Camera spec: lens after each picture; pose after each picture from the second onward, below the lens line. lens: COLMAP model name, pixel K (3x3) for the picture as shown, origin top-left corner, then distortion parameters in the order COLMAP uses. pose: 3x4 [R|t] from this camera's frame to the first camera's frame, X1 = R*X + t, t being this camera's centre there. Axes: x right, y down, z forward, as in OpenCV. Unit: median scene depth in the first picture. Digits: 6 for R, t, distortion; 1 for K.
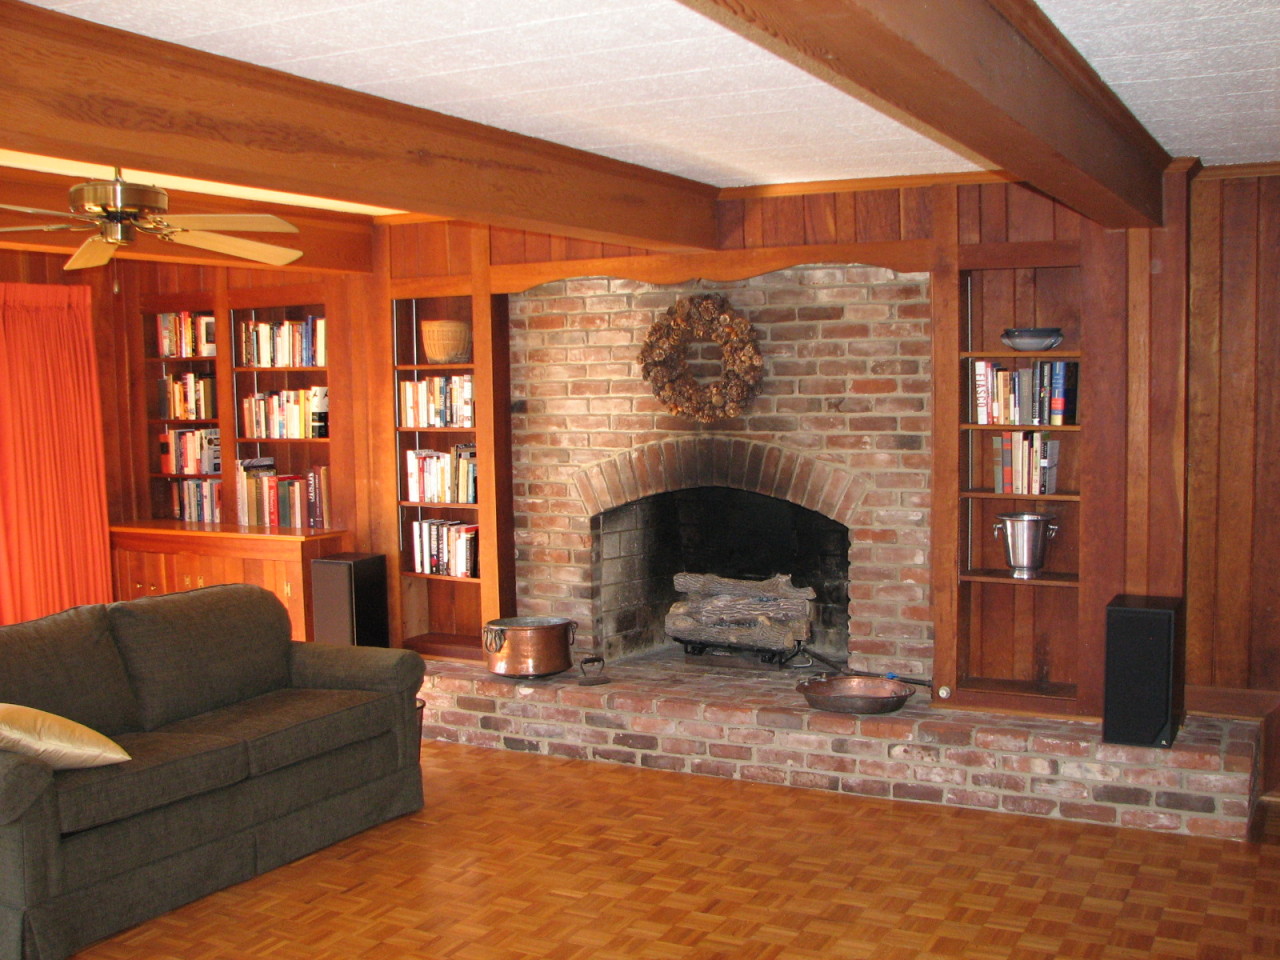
lens RADIAL K [[1417.8, 0, 641.2], [0, 1417.8, 475.3], [0, 0, 1]] dist [-0.011127, 0.000000]
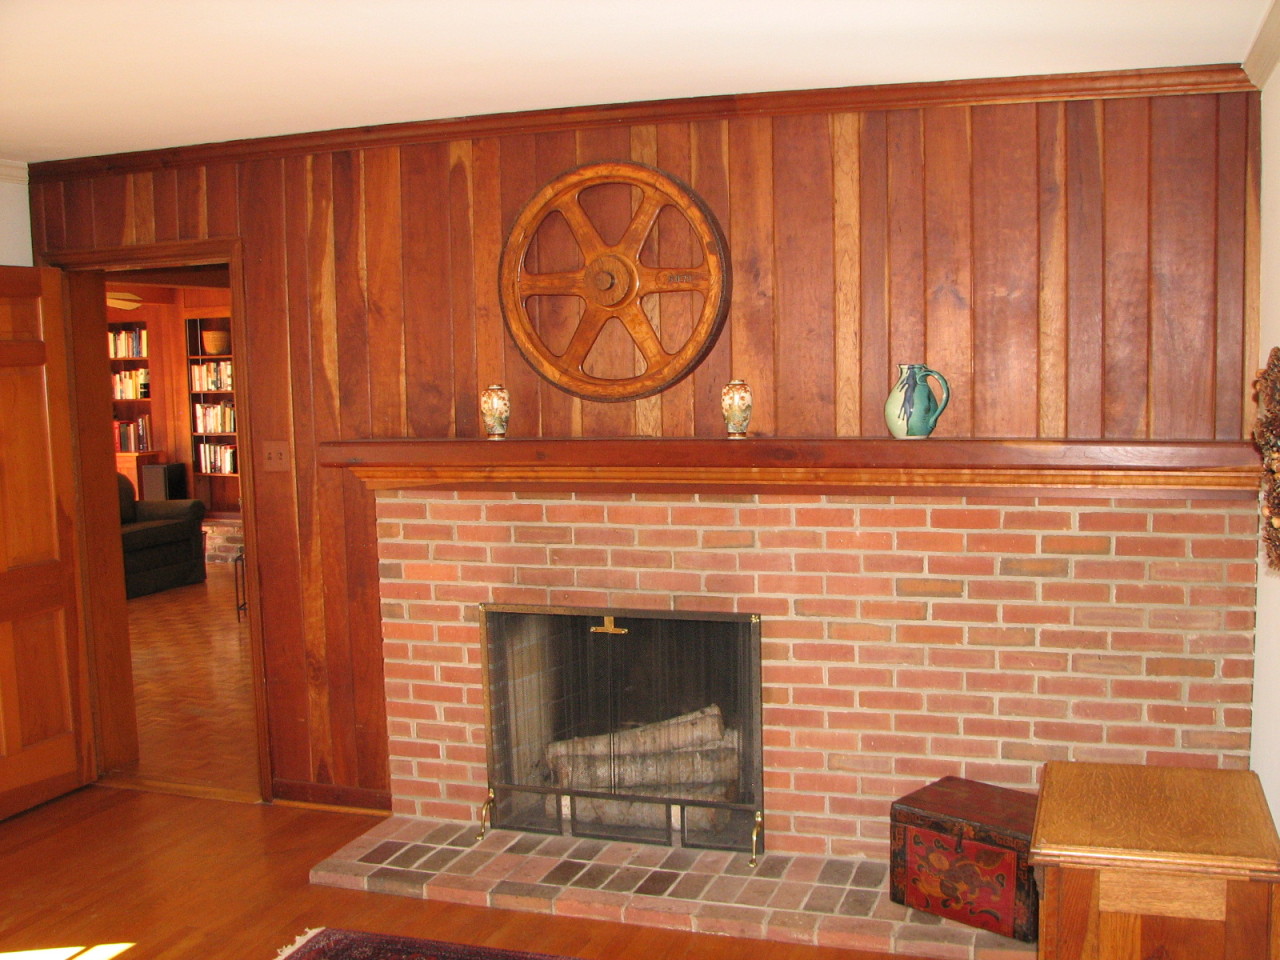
lens RADIAL K [[1417.8, 0, 637.8], [0, 1417.8, 490.4], [0, 0, 1]] dist [-0.011127, 0.000000]
pose [[0.992340, -0.018310, 0.122173, 0.167185], [0.016320, 0.999718, 0.017267, 0.069544], [-0.122455, -0.015140, 0.992359, -0.838744]]
